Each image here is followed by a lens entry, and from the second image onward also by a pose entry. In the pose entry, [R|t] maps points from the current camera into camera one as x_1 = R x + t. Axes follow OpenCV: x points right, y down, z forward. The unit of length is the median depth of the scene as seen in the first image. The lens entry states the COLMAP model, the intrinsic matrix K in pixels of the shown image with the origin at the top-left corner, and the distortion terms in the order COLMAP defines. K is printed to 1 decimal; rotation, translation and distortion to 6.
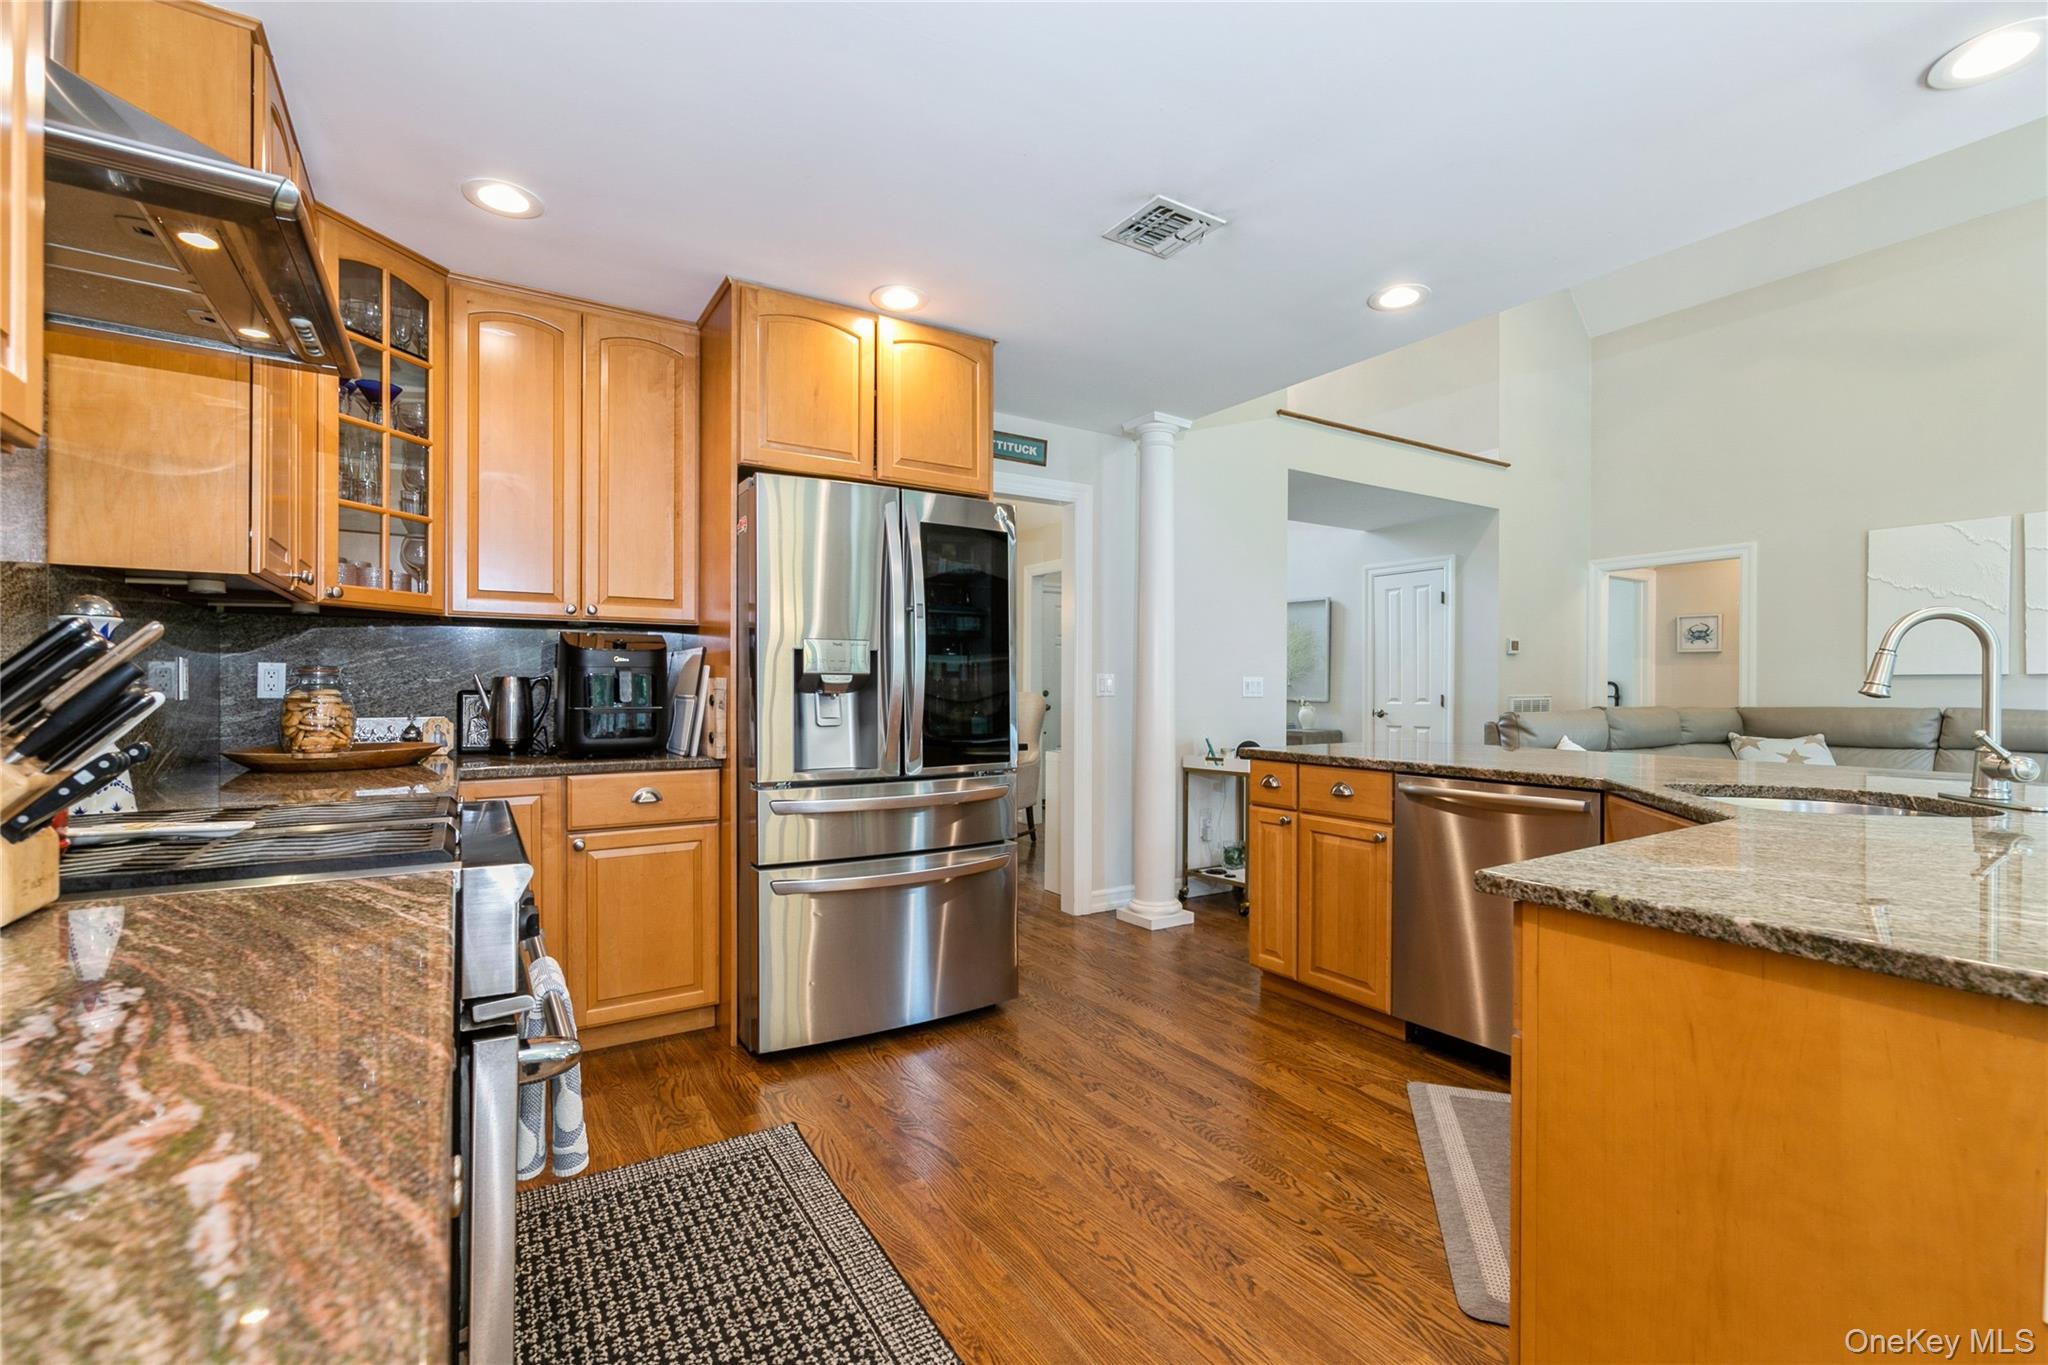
lens RADIAL K [[887.2, 0, 1028.9], [0, 887.2, 687.2], [0, 0, 1]] dist [-0.002644, -0.000071]
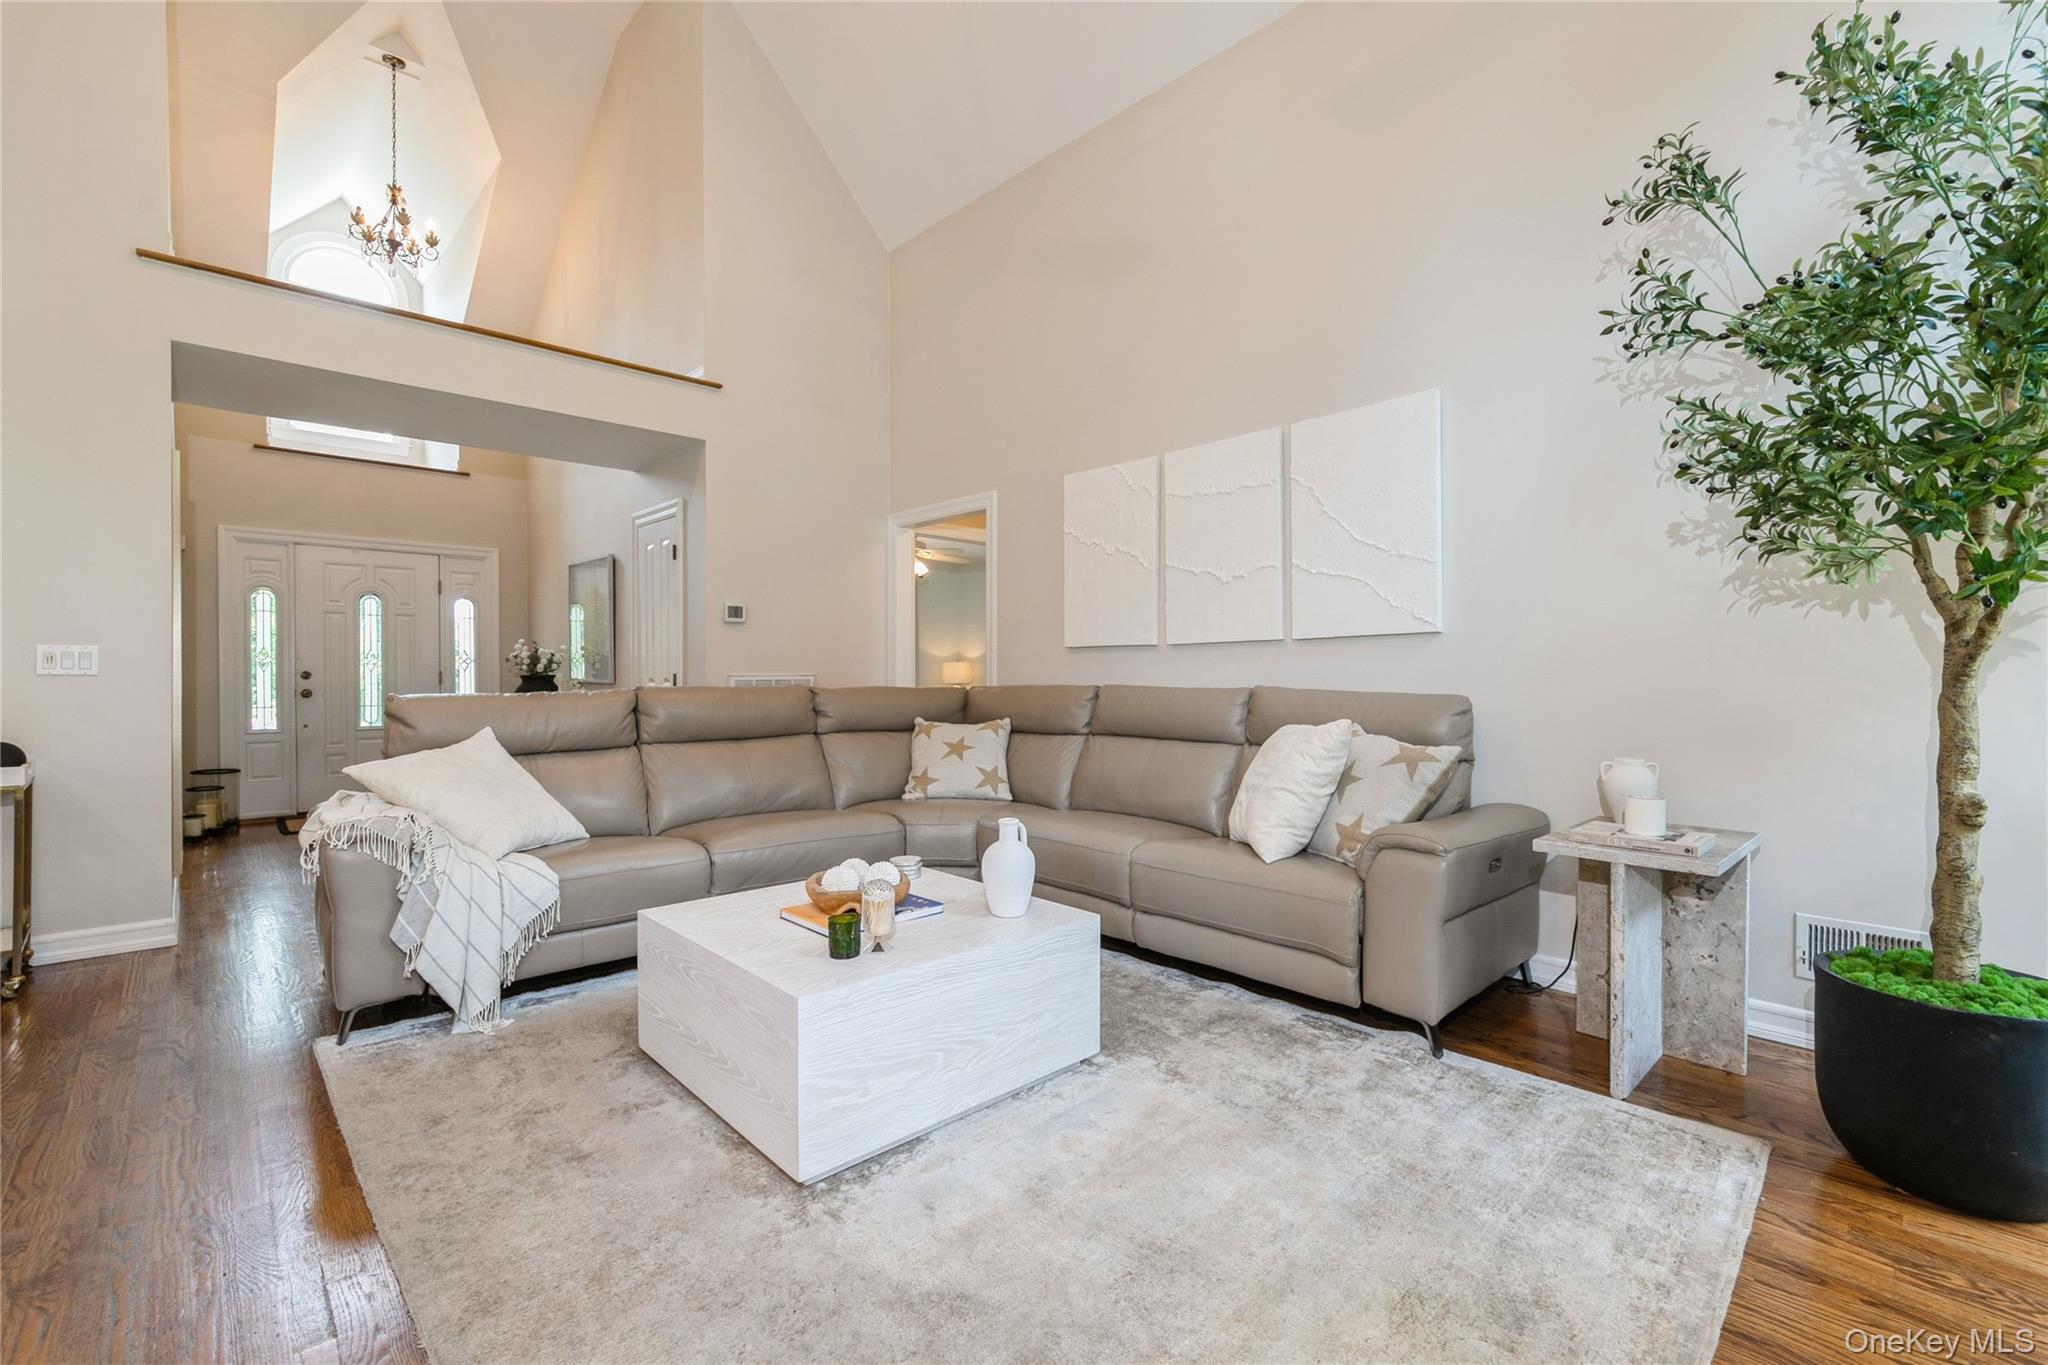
lens RADIAL K [[893.9, 0, 1025.5], [0, 893.9, 676.3], [0, 0, 1]] dist [0.000953, 0.000201]
pose [[0.978814, -0.003987, 0.204715, 0.743874], [0.003059, 0.999984, 0.004850, 0.009803], [-0.204731, -0.004121, 0.978810, 0.174456]]
